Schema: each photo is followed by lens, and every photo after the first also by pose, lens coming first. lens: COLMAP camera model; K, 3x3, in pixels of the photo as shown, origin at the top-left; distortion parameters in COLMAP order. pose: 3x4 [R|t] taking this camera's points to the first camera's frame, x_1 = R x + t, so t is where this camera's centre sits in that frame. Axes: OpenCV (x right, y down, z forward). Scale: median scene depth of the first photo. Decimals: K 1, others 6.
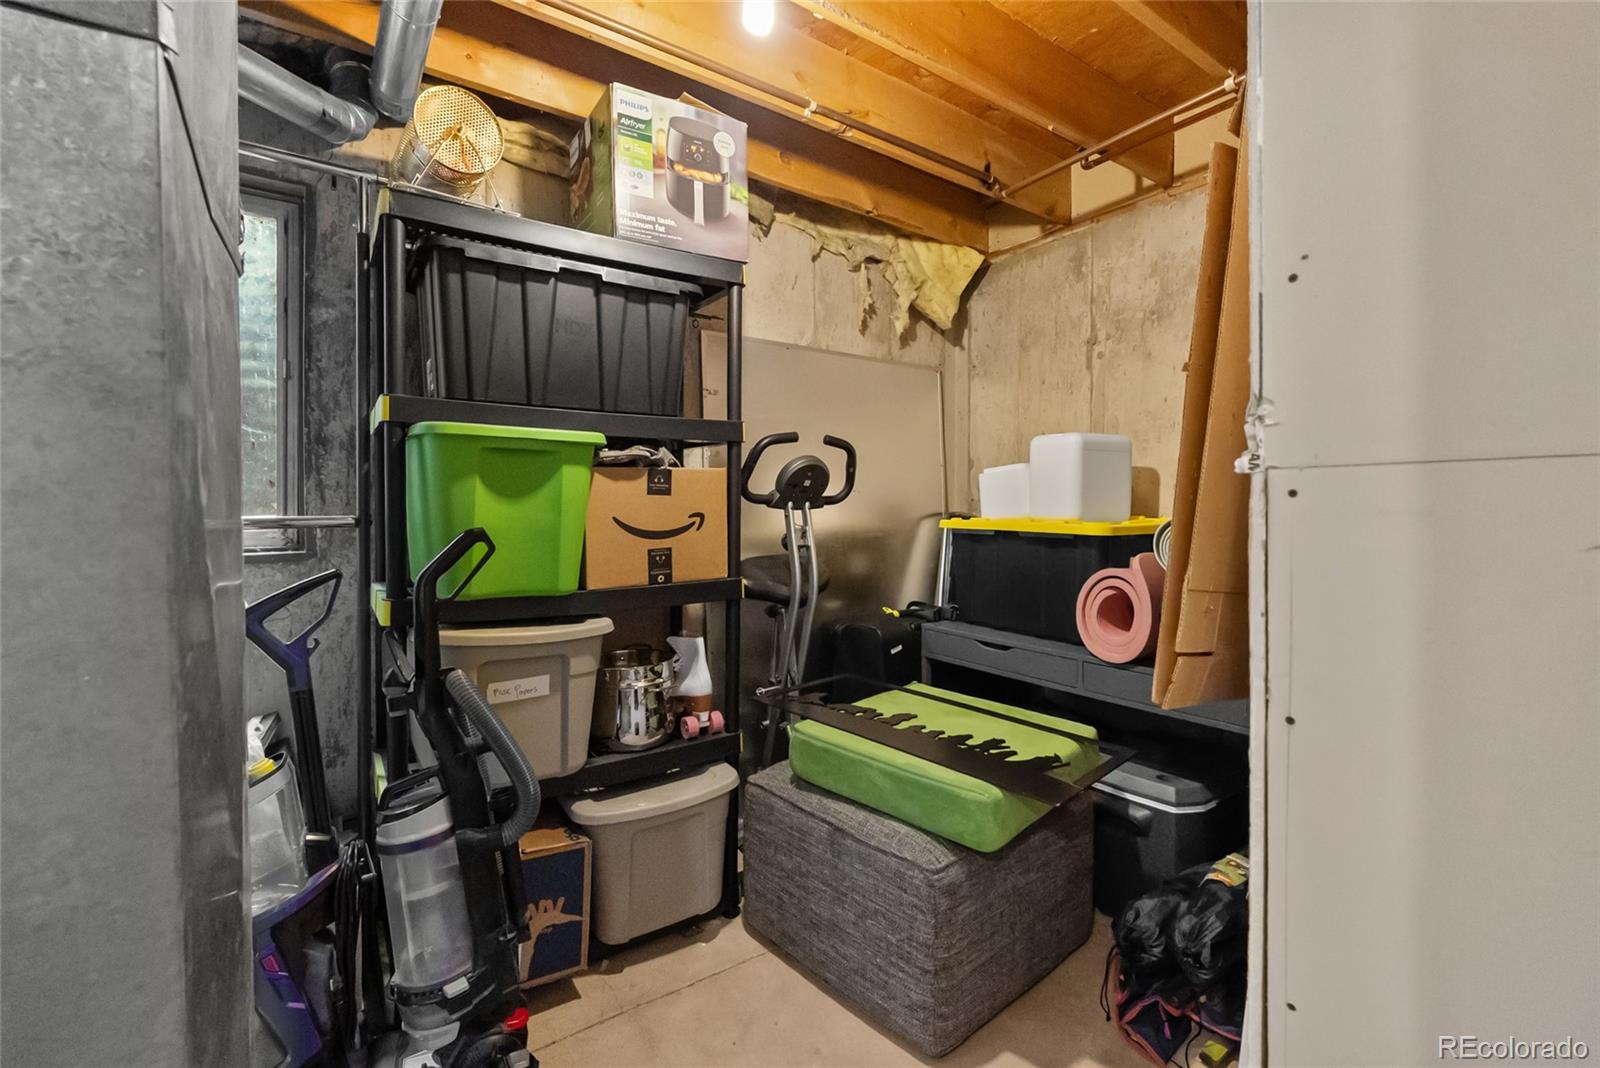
lens RADIAL K [[703.2, 0, 795.8], [0, 703.2, 524.2], [0, 0, 1]] dist [-0.010318, 0.000443]
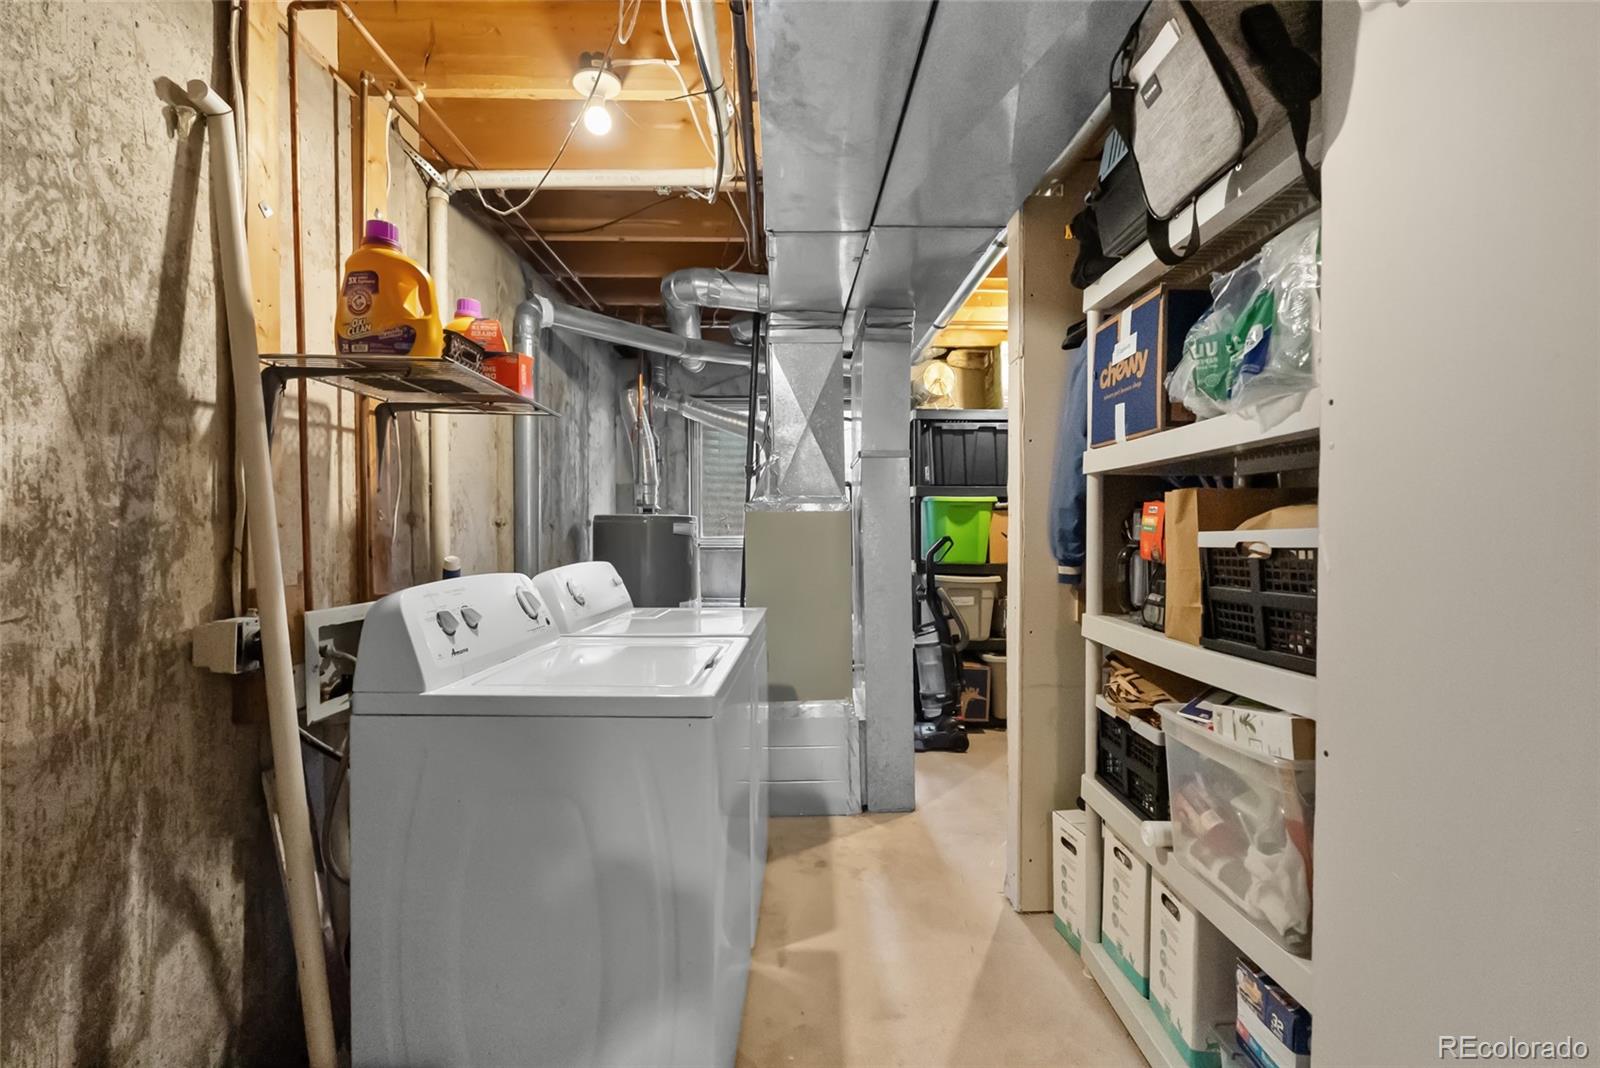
lens RADIAL K [[703.2, 0, 792.5], [0, 703.2, 536.3], [0, 0, 1]] dist [-0.010318, 0.000443]
pose [[0.819817, 0.001605, -0.572623, 0.533787], [-0.002610, 0.999996, -0.000935, 0.009087], [0.572619, 0.002261, 0.819818, -1.371384]]
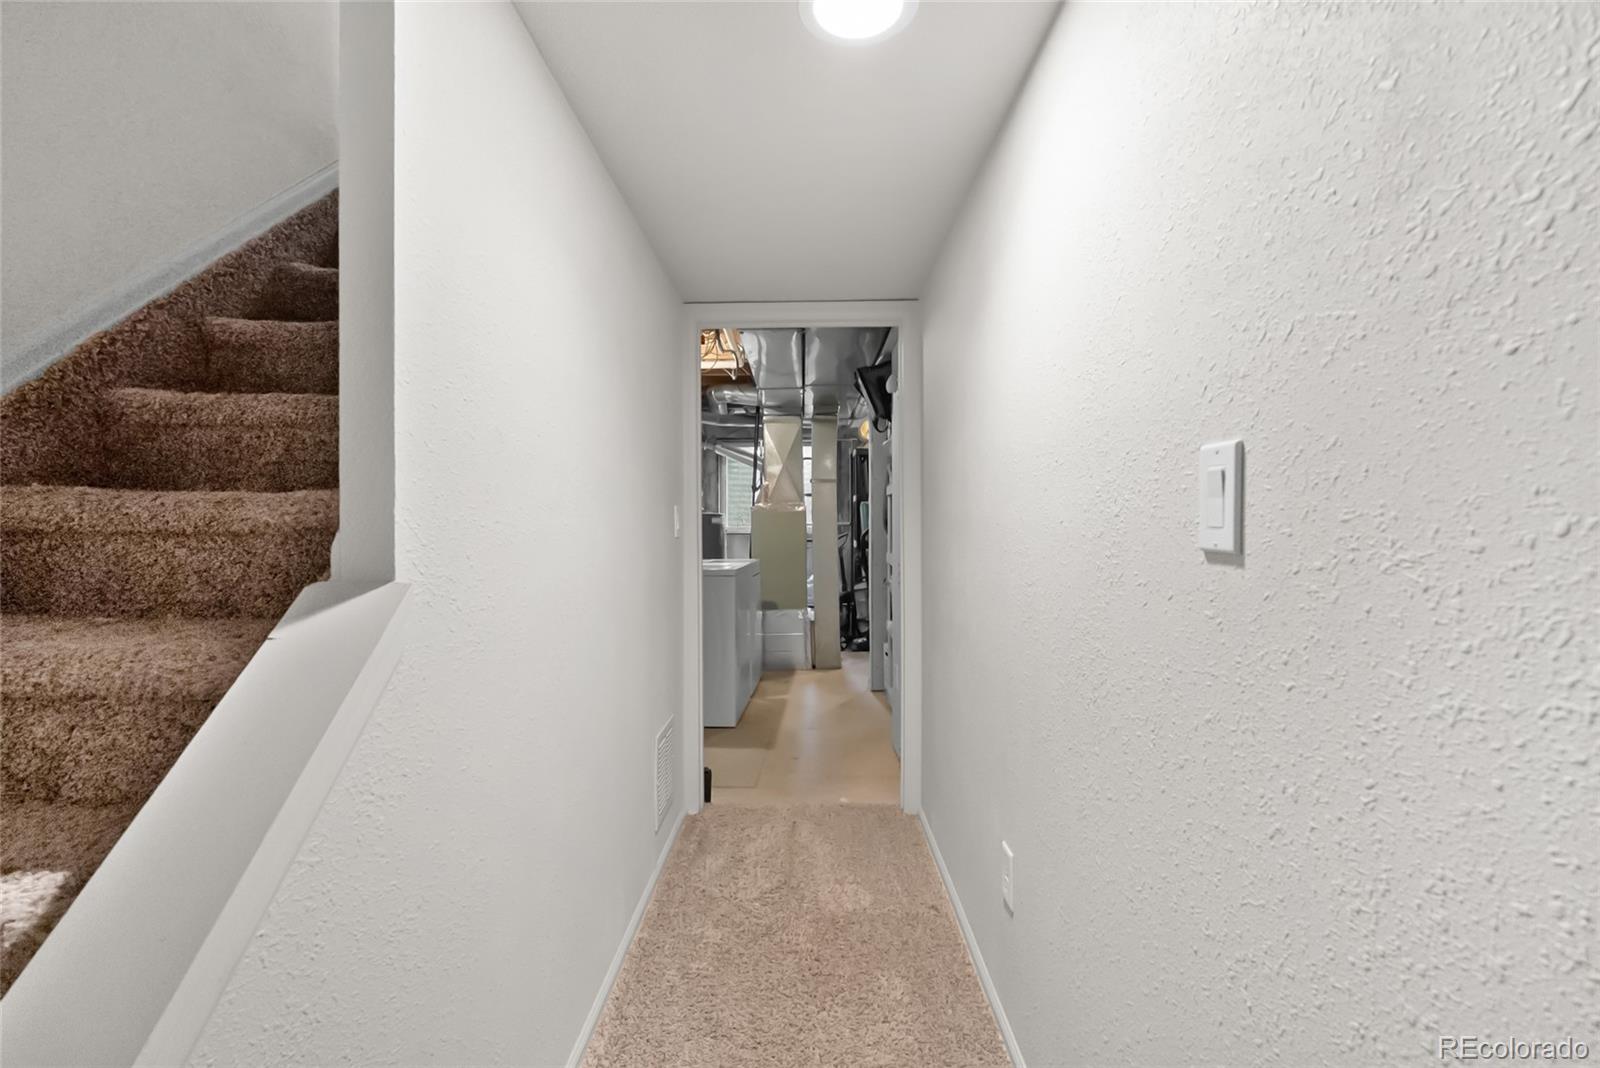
lens RADIAL K [[703.2, 0, 805.1], [0, 703.2, 530.5], [0, 0, 1]] dist [-0.010318, 0.000443]
pose [[0.814852, -0.001096, -0.579669, 1.602654], [-0.001530, 0.999991, -0.004042, 0.051755], [0.579668, 0.004181, 0.814842, -2.601921]]
